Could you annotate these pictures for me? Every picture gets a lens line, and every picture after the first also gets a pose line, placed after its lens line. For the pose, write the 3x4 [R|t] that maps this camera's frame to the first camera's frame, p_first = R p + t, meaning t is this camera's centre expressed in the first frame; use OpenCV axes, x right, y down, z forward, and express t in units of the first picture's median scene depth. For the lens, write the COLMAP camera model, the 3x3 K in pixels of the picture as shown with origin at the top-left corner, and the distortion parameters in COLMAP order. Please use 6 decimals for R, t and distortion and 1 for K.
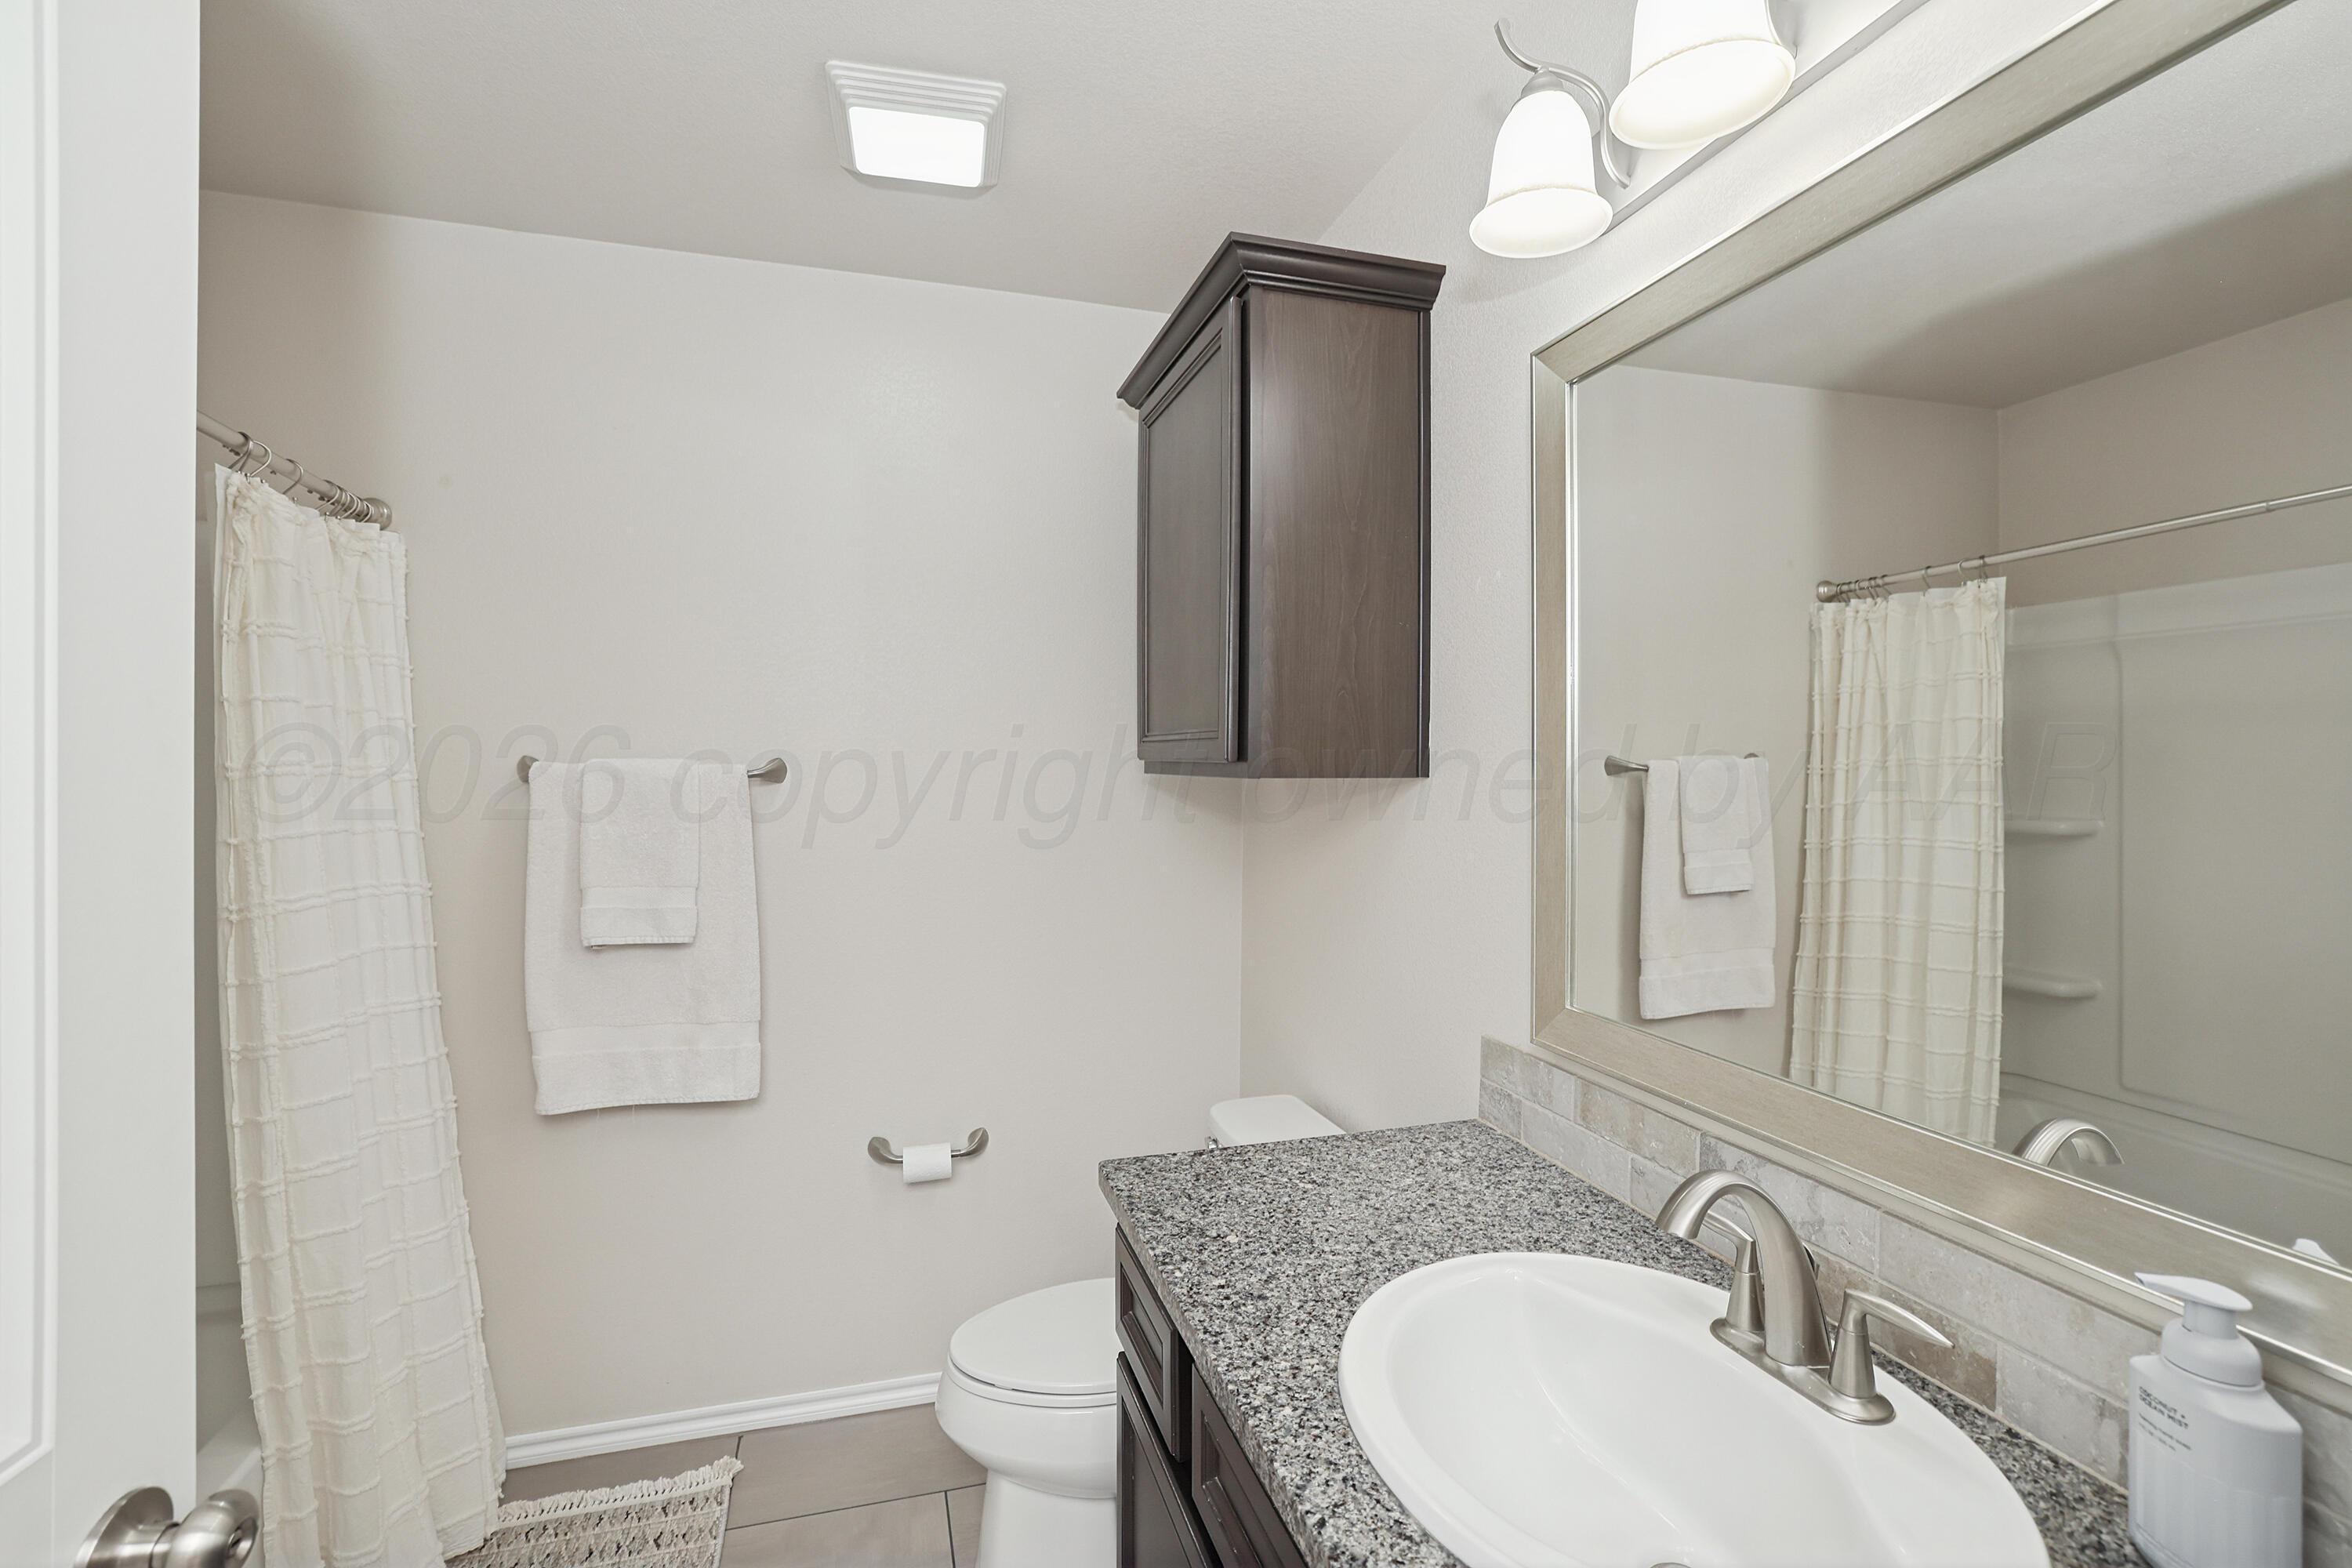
lens RADIAL K [[1079.5, 0, 1174.9], [0, 1079.5, 780.9], [0, 0, 1]] dist [-0.041163, 0.016289]
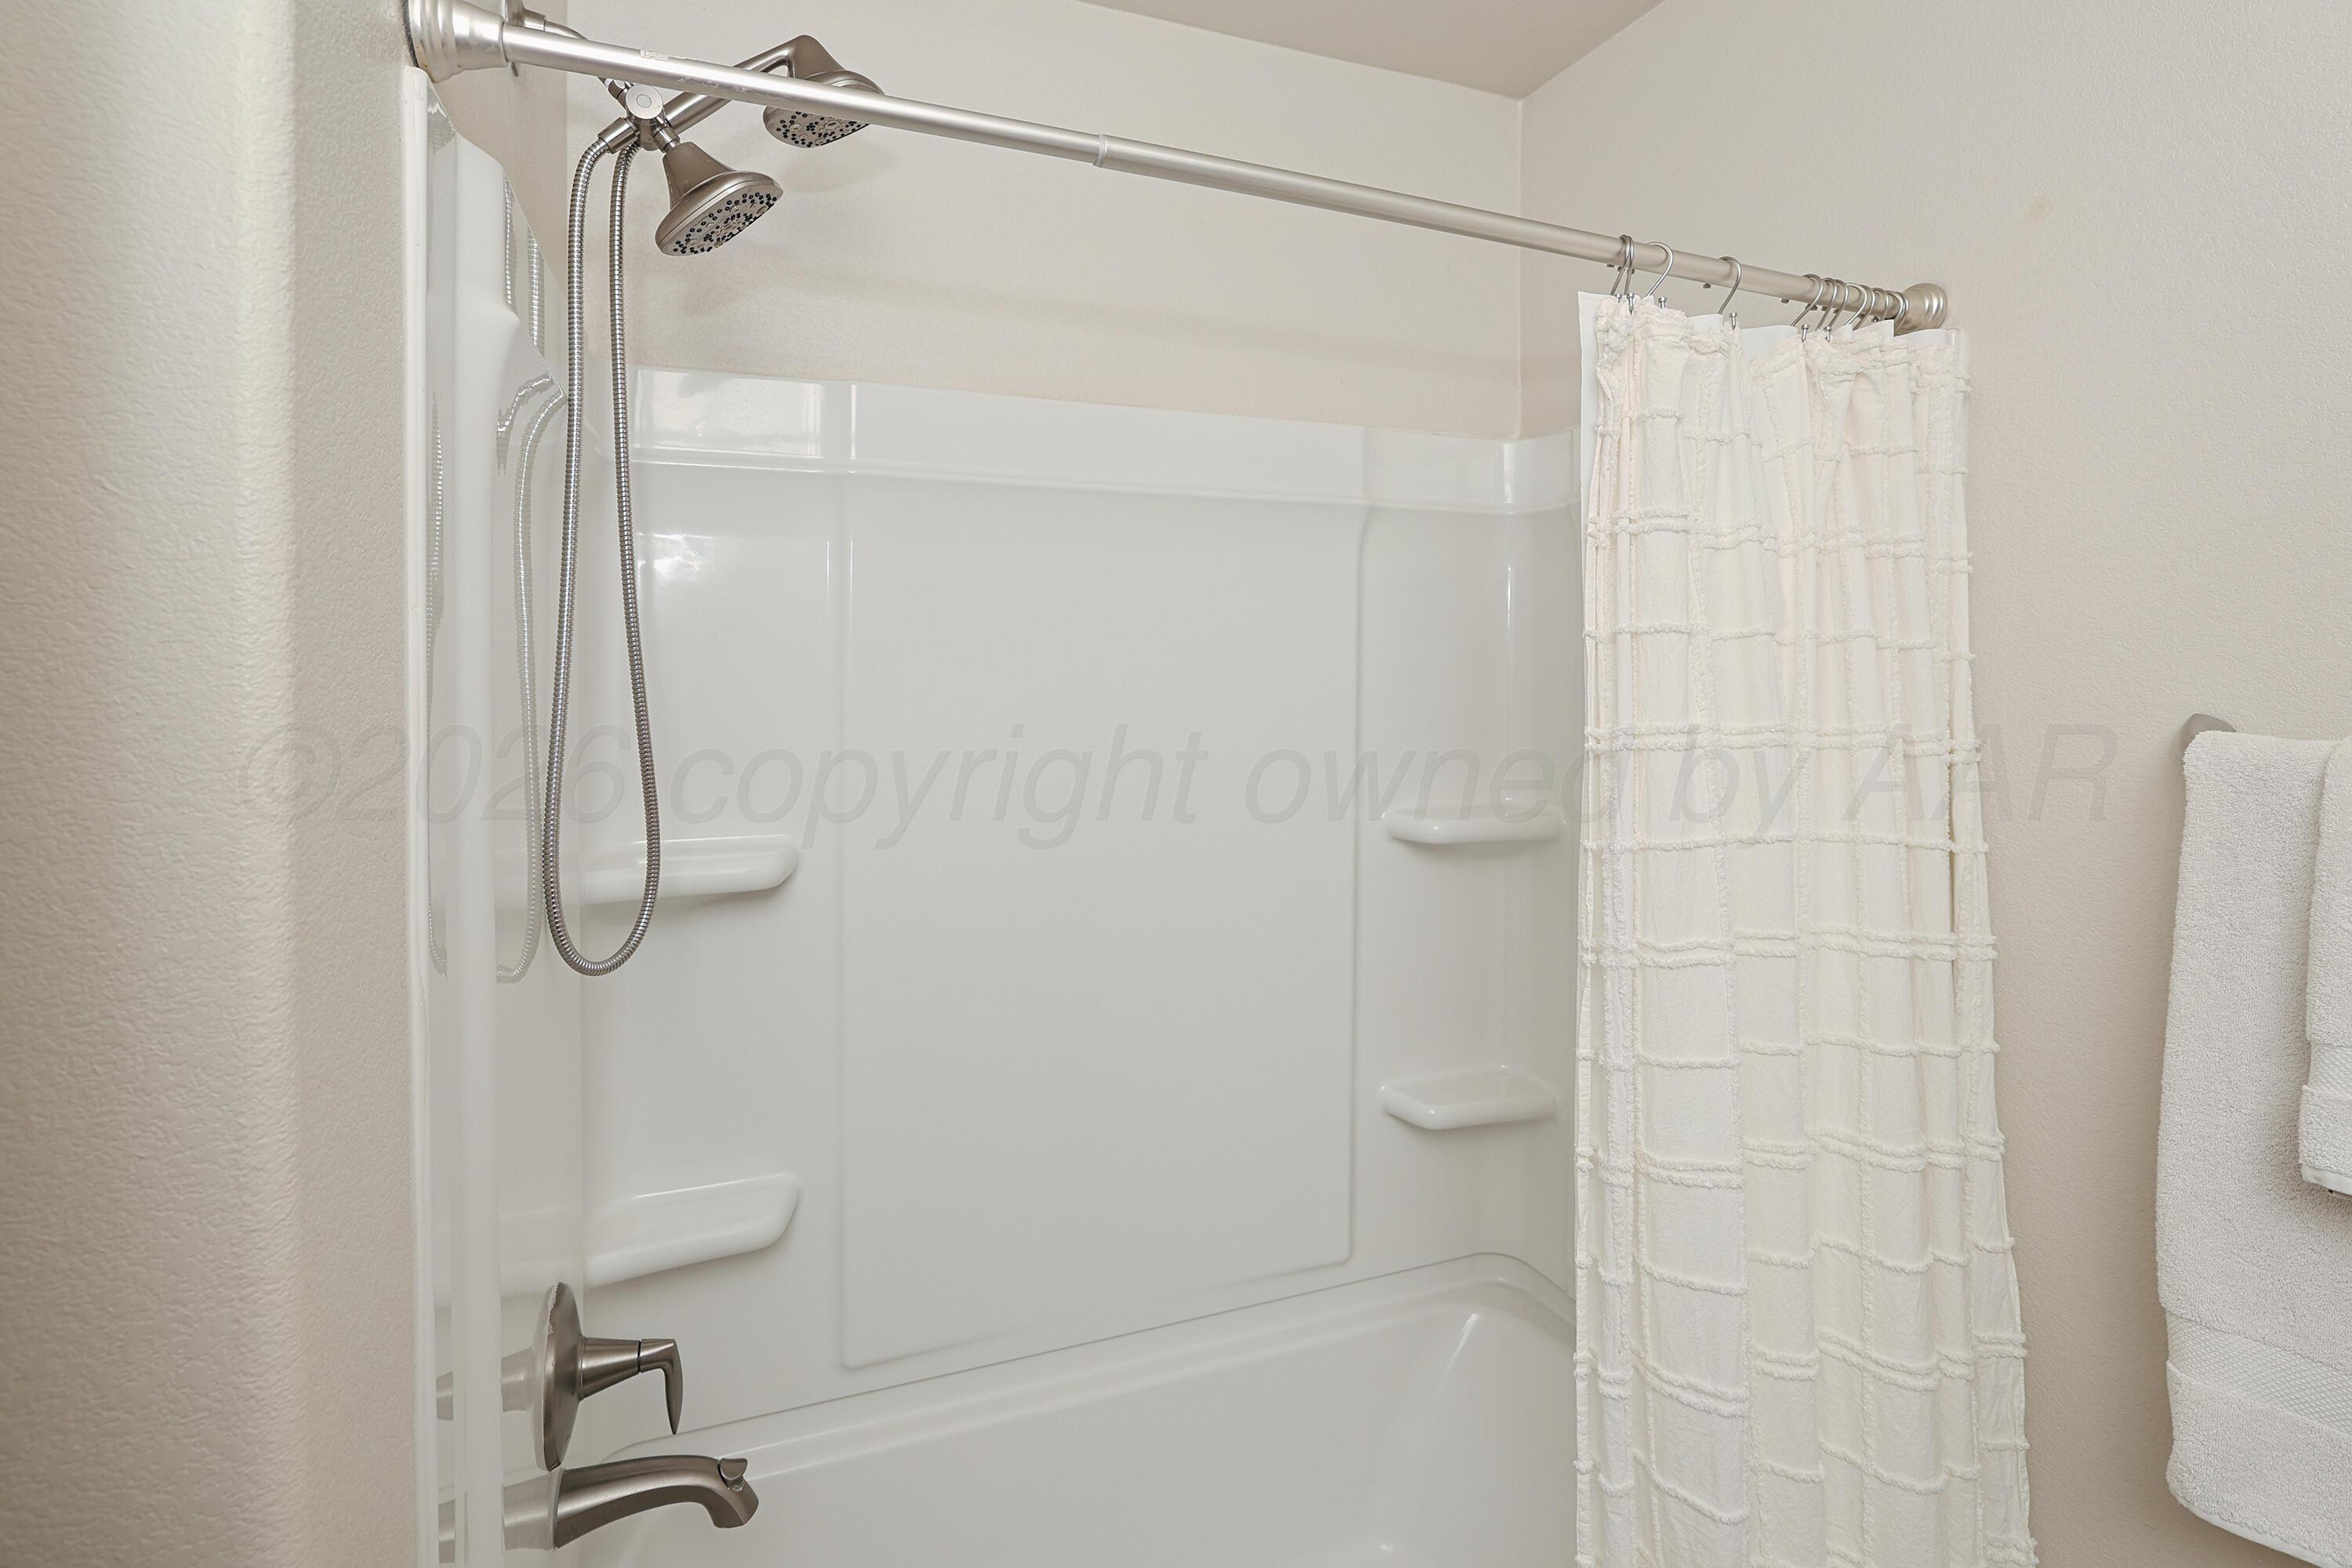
lens RADIAL K [[1079.5, 0, 1123.9], [0, 1079.5, 695.6], [0, 0, 1]] dist [-0.041163, 0.016289]
pose [[0.074250, 0.012167, -0.997165, -0.221355], [-0.007492, 0.999904, 0.011643, -0.041463], [0.997212, 0.006606, 0.074334, 0.612923]]
